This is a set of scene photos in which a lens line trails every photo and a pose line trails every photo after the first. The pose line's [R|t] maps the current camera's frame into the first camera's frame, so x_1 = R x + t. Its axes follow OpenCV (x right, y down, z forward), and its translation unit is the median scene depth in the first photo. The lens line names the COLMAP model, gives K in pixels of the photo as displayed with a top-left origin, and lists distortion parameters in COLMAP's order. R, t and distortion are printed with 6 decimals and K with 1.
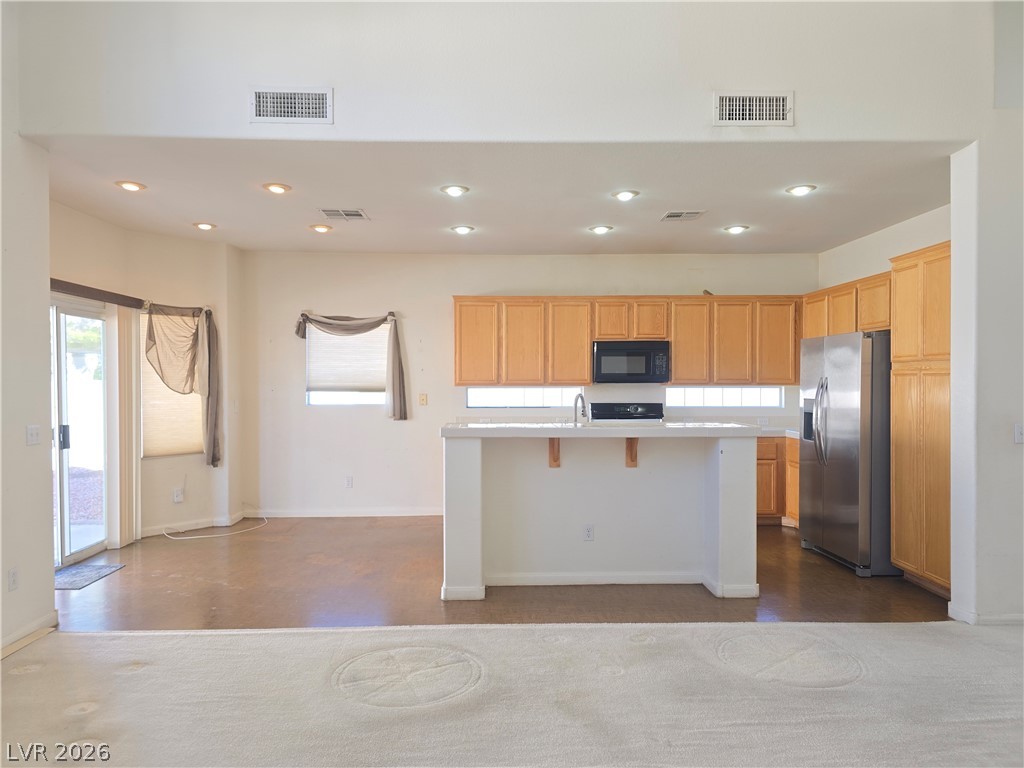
lens RADIAL K [[689.2, 0, 510.1], [0, 689.2, 388.5], [0, 0, 1]] dist [0.088025, -0.082138]
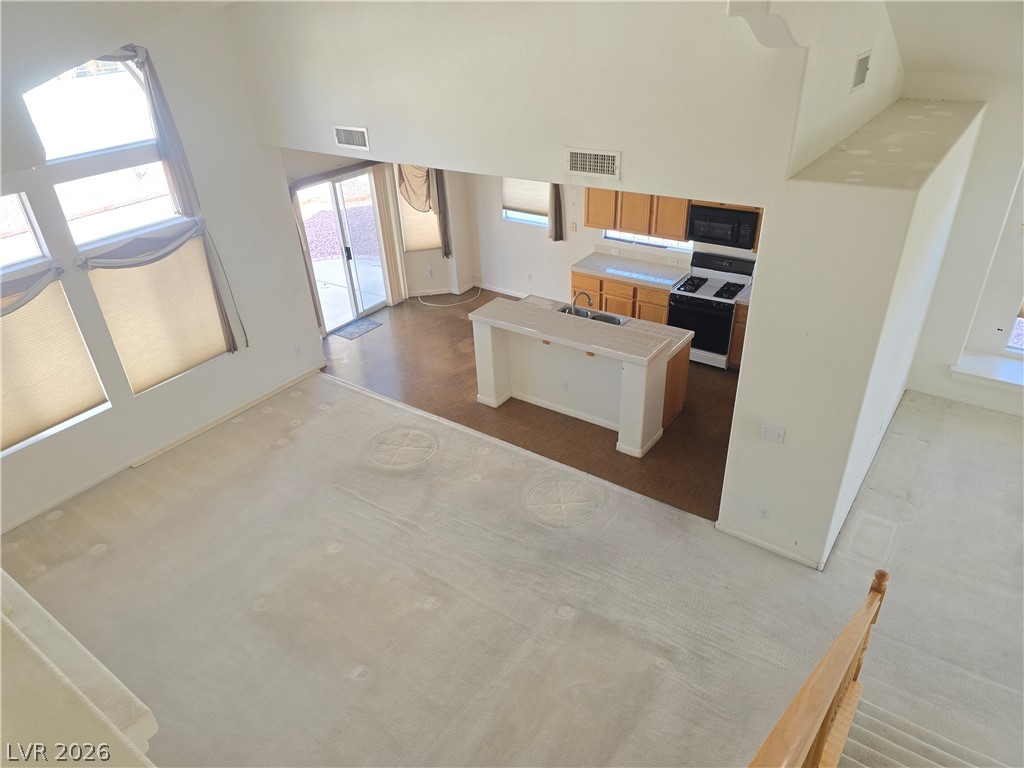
lens RADIAL K [[689.2, 0, 503.6], [0, 689.2, 395.6], [0, 0, 1]] dist [0.088025, -0.082138]
pose [[0.785349, 0.286690, -0.548668, 0.656437], [0.041797, 0.859722, 0.509049, -0.432654], [0.617641, -0.422714, 0.663199, -0.092910]]
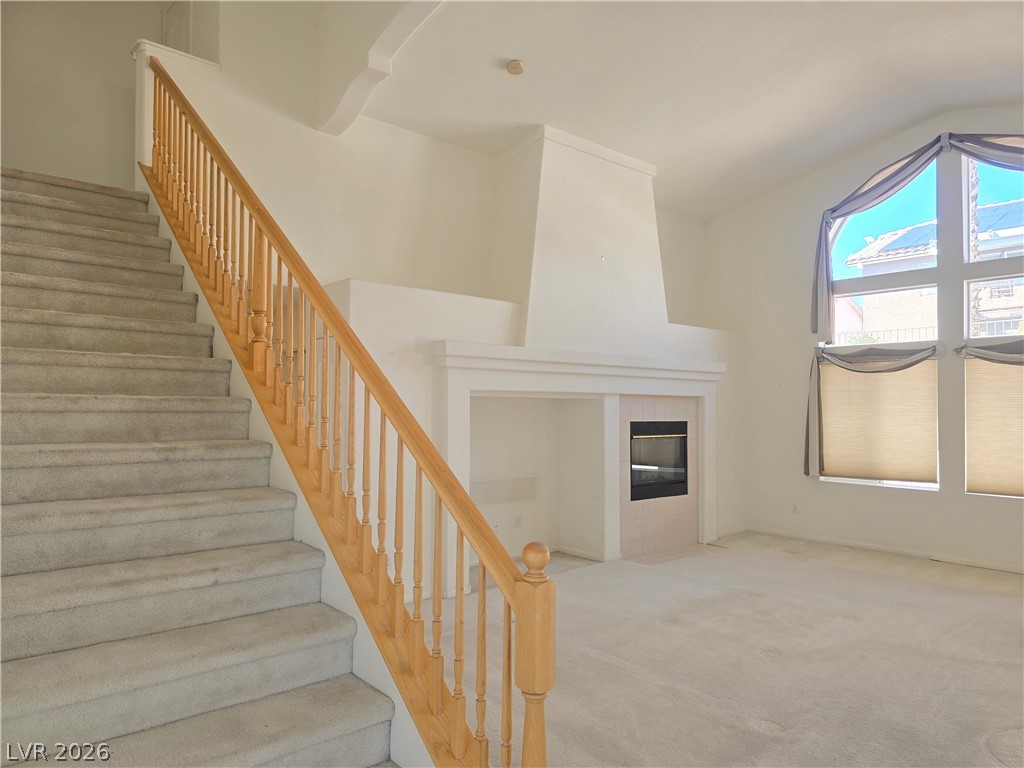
lens RADIAL K [[689.2, 0, 506.4], [0, 689.2, 392.1], [0, 0, 1]] dist [0.088025, -0.082138]
pose [[-0.783757, -0.019077, -0.620774, 0.820303], [-0.009529, 0.999780, -0.018694, -0.021999], [0.620994, -0.008736, -0.783767, 0.689020]]
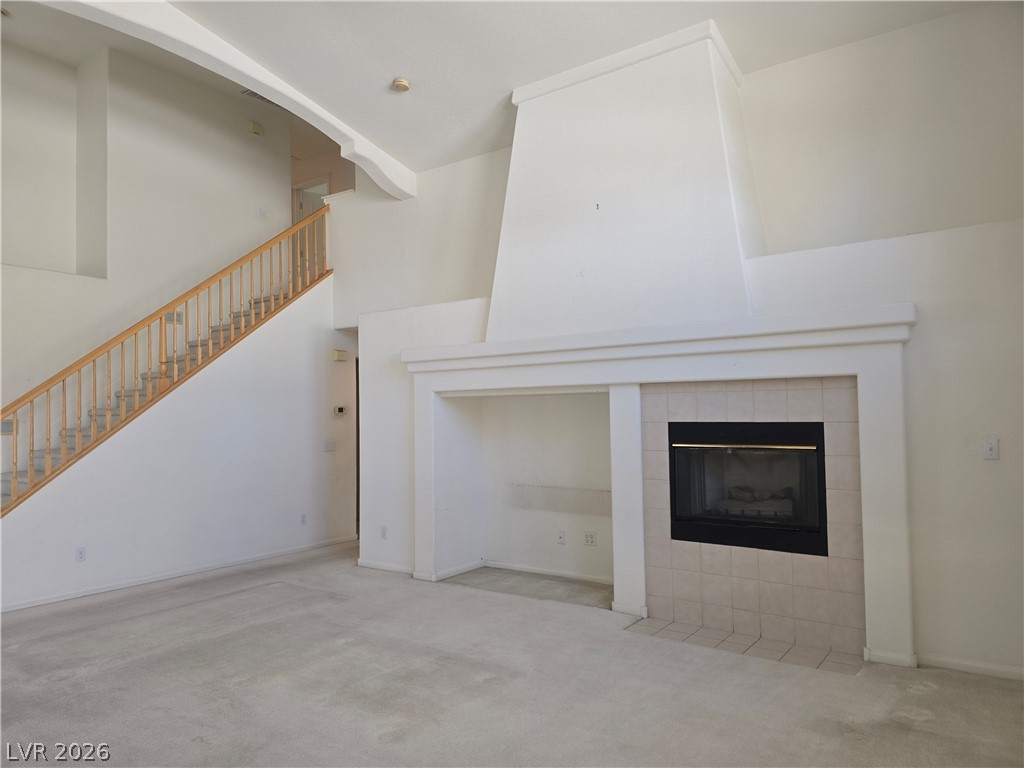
lens RADIAL K [[689.2, 0, 506.8], [0, 689.2, 395.4], [0, 0, 1]] dist [0.088025, -0.082138]
pose [[-0.790317, 0.028896, 0.612016, -0.365519], [0.018092, 0.999552, -0.023830, -0.011555], [-0.612430, -0.007761, -0.790486, 0.648581]]
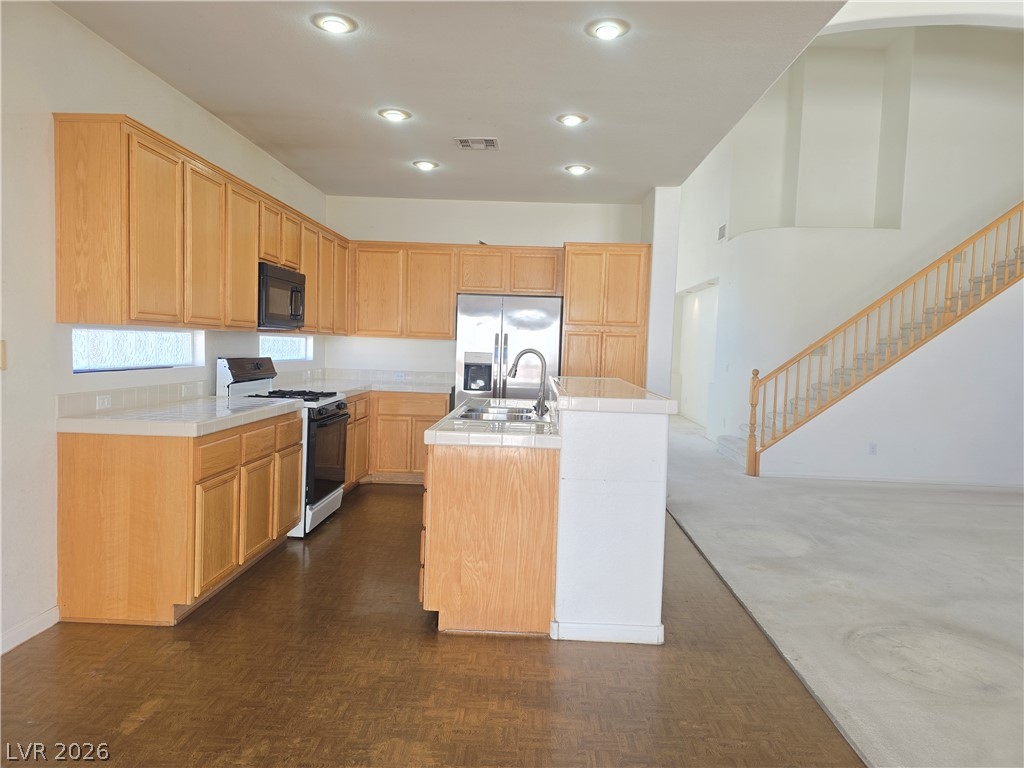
lens RADIAL K [[689.2, 0, 519.0], [0, 689.2, 385.0], [0, 0, 1]] dist [0.088025, -0.082138]
pose [[0.059704, -0.052495, 0.996835, -0.567525], [-0.025420, 0.998212, 0.054090, 0.005802], [-0.997892, -0.028569, 0.058263, 0.790490]]
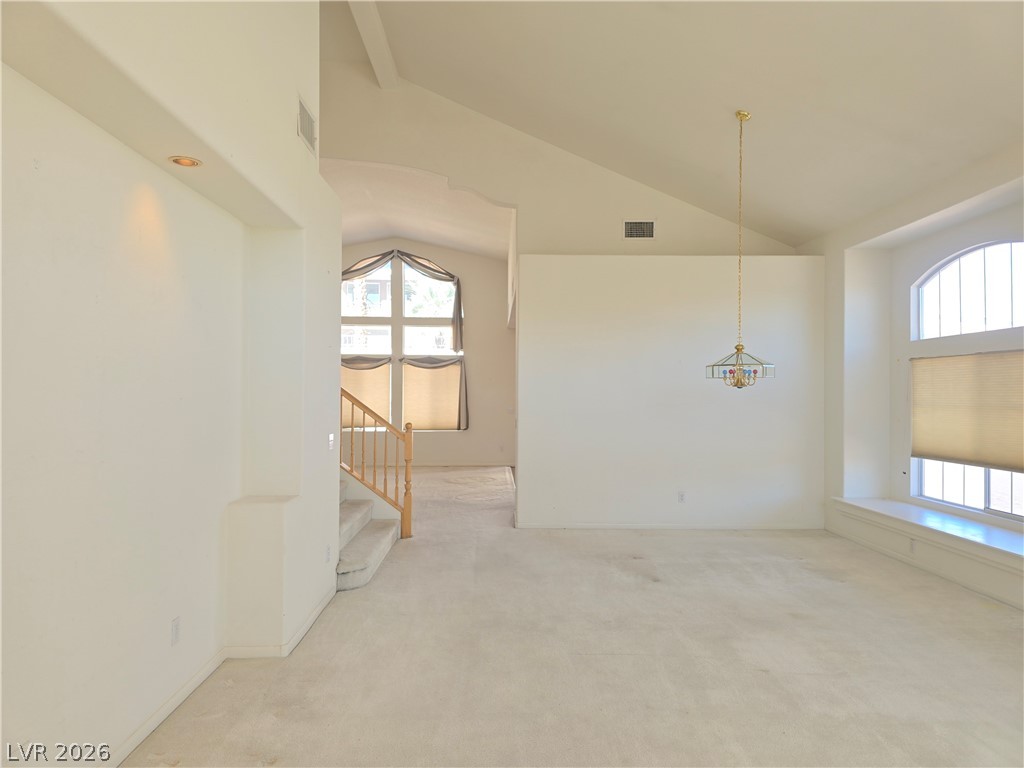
lens RADIAL K [[689.2, 0, 507.8], [0, 689.2, 379.3], [0, 0, 1]] dist [0.088025, -0.082138]
pose [[-0.015022, -0.020094, -0.999685, 1.730068], [-0.009586, 0.999755, -0.019951, -0.014136], [0.999841, 0.009284, -0.015211, 0.635306]]
